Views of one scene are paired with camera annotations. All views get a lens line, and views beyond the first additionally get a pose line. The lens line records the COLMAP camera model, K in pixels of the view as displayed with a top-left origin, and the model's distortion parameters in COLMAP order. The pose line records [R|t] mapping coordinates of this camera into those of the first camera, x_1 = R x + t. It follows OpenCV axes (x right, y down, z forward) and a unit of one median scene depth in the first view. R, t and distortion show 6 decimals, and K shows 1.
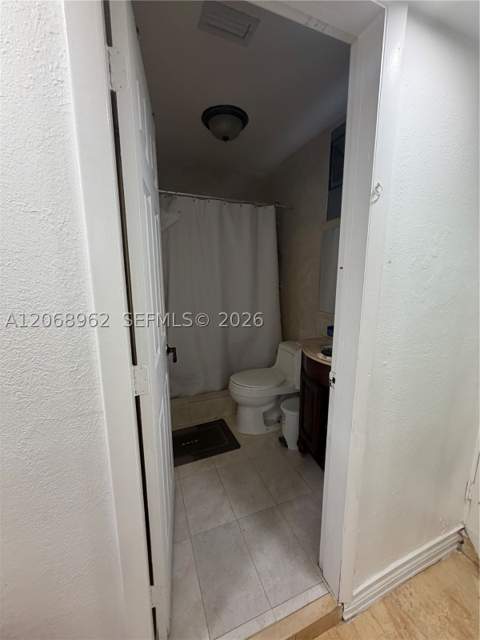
lens RADIAL K [[256.9, 0, 245.2], [0, 256.9, 319.8], [0, 0, 1]] dist [0.002019, 0.000543]
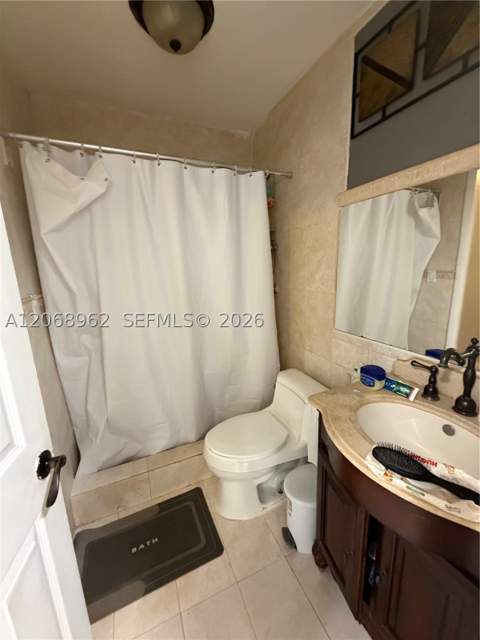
lens RADIAL K [[256.9, 0, 243.1], [0, 256.9, 321.5], [0, 0, 1]] dist [0.002019, 0.000543]
pose [[0.999166, -0.036188, 0.018922, 0.037811], [0.035334, 0.998420, 0.043699, -0.098244], [-0.020473, -0.042994, 0.998866, 0.359125]]
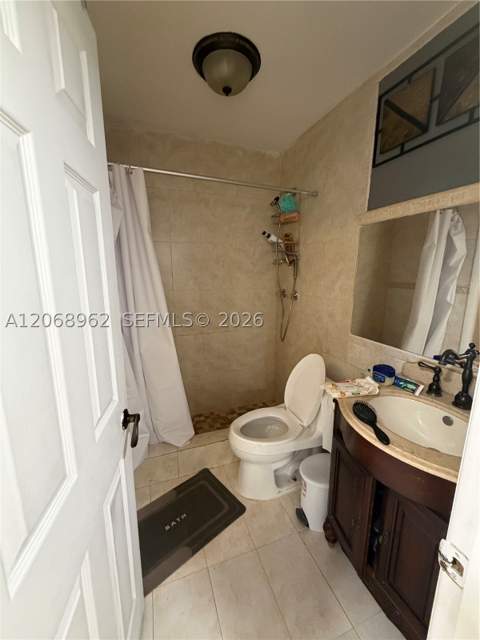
lens RADIAL K [[256.9, 0, 243.8], [0, 256.9, 321.6], [0, 0, 1]] dist [0.002019, 0.000543]
pose [[0.999567, 0.012702, -0.026532, -0.004619], [-0.012156, 0.999713, 0.020642, -0.086571], [0.026787, -0.020311, 0.999435, 0.266726]]
